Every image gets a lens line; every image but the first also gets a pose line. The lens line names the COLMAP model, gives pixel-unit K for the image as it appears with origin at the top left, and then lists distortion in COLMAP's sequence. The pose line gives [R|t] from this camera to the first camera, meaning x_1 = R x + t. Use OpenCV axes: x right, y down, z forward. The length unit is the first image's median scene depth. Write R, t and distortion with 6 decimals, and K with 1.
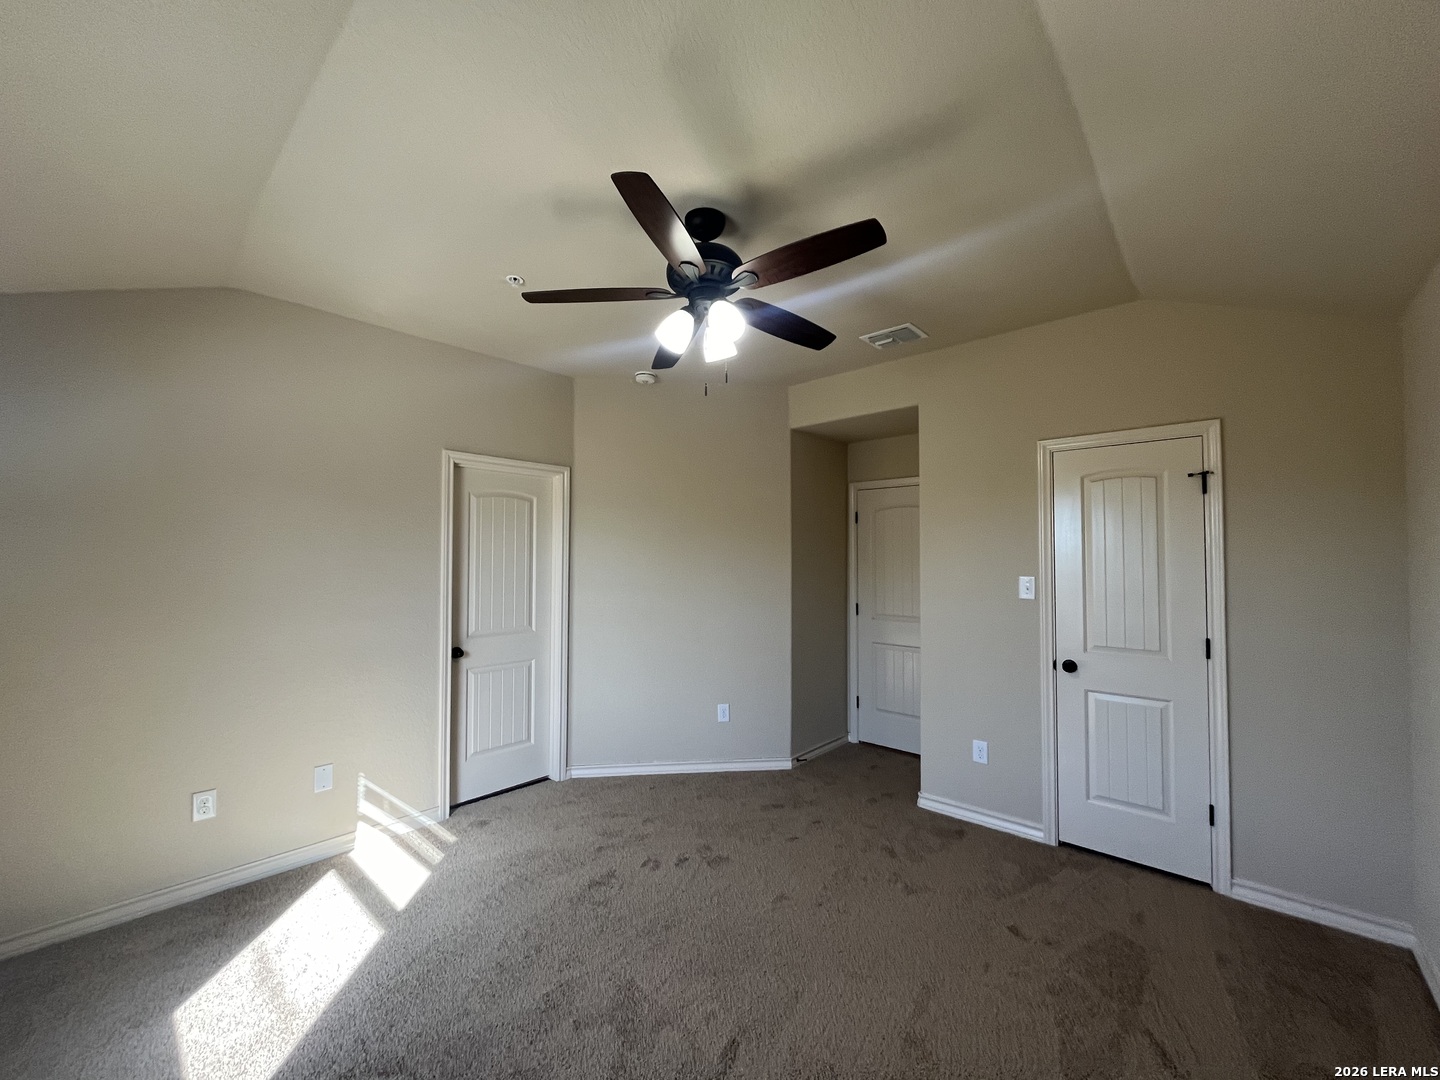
lens RADIAL K [[578.9, 0, 716.9], [0, 578.9, 539.6], [0, 0, 1]] dist [-0.001797, -0.000453]
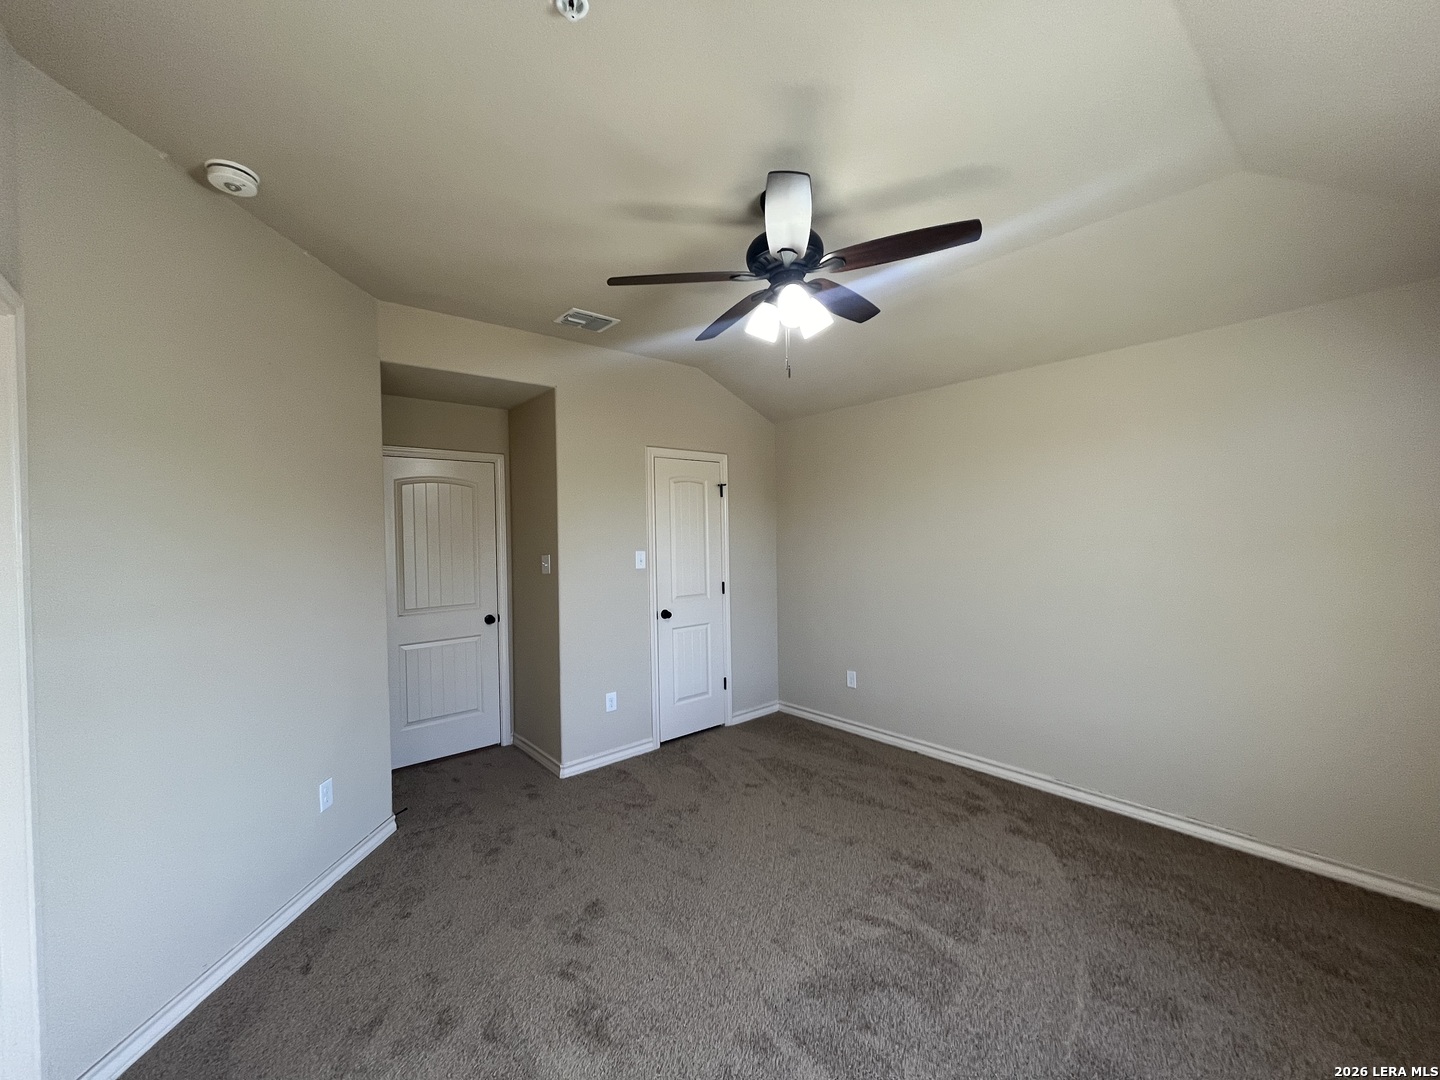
lens RADIAL K [[578.9, 0, 725.3], [0, 578.9, 540.3], [0, 0, 1]] dist [-0.001797, -0.000453]
pose [[0.123474, -0.014418, 0.992243, -0.772914], [-0.010329, 0.999822, 0.015814, 0.018899], [-0.992294, -0.012202, 0.123303, 0.714793]]
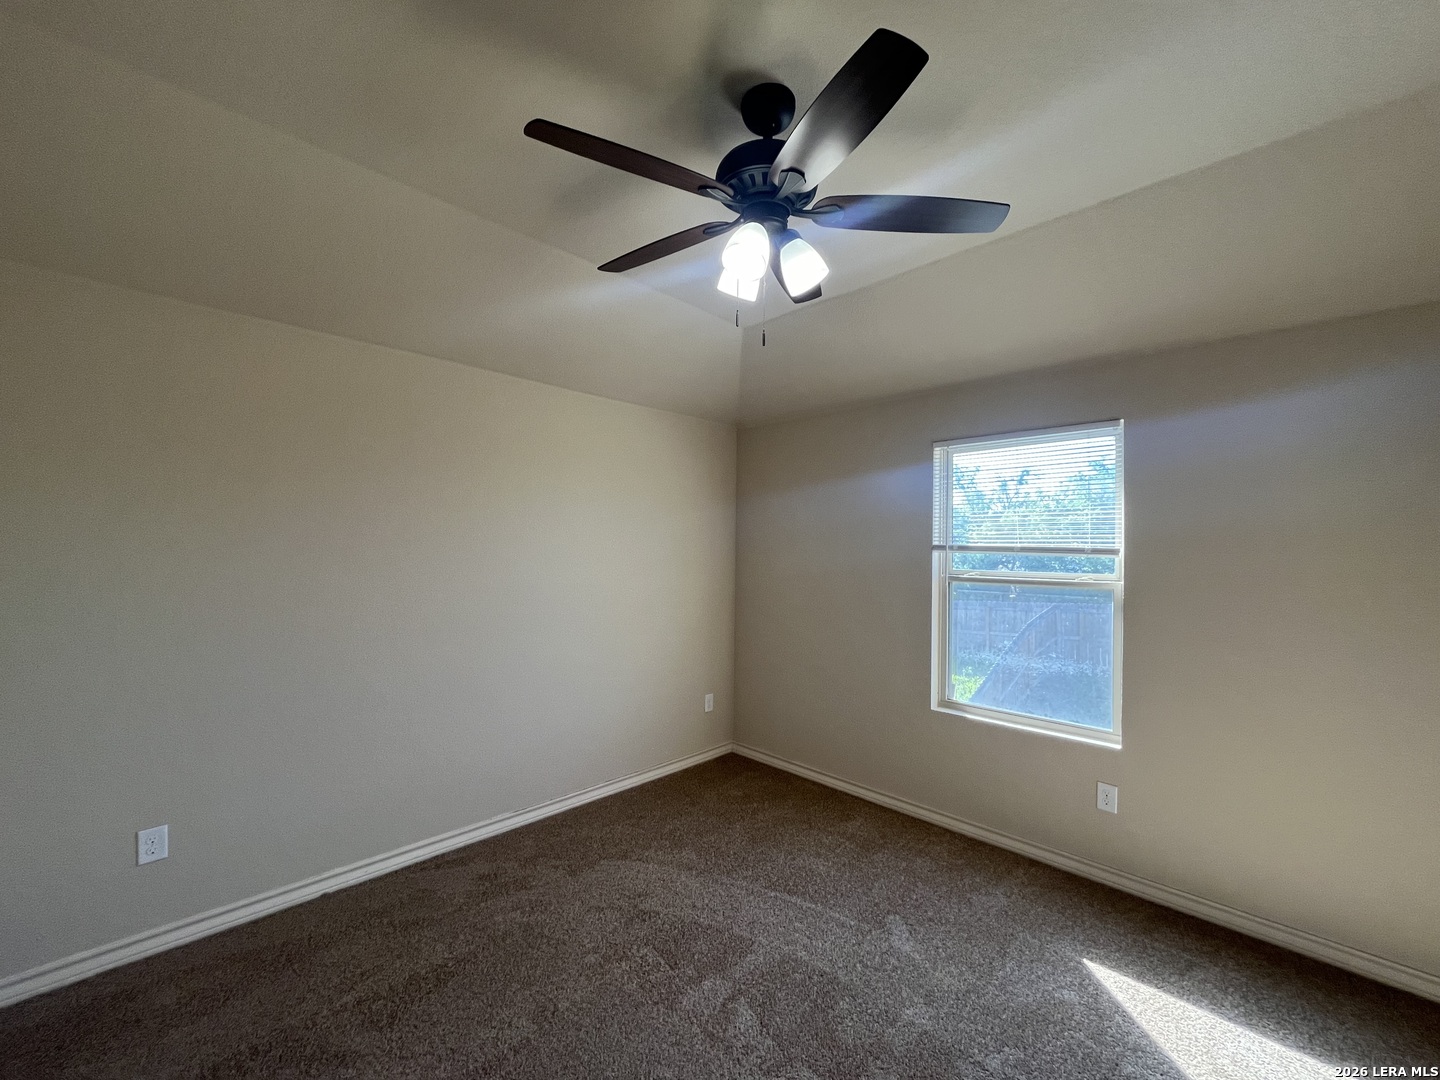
lens RADIAL K [[578.9, 0, 726.5], [0, 578.9, 539.1], [0, 0, 1]] dist [-0.001797, -0.000453]
pose [[-0.998426, -0.010563, 0.055086, -0.023492], [-0.012588, 0.999253, -0.036548, 0.025465], [-0.054659, -0.037184, -0.997812, 1.277587]]
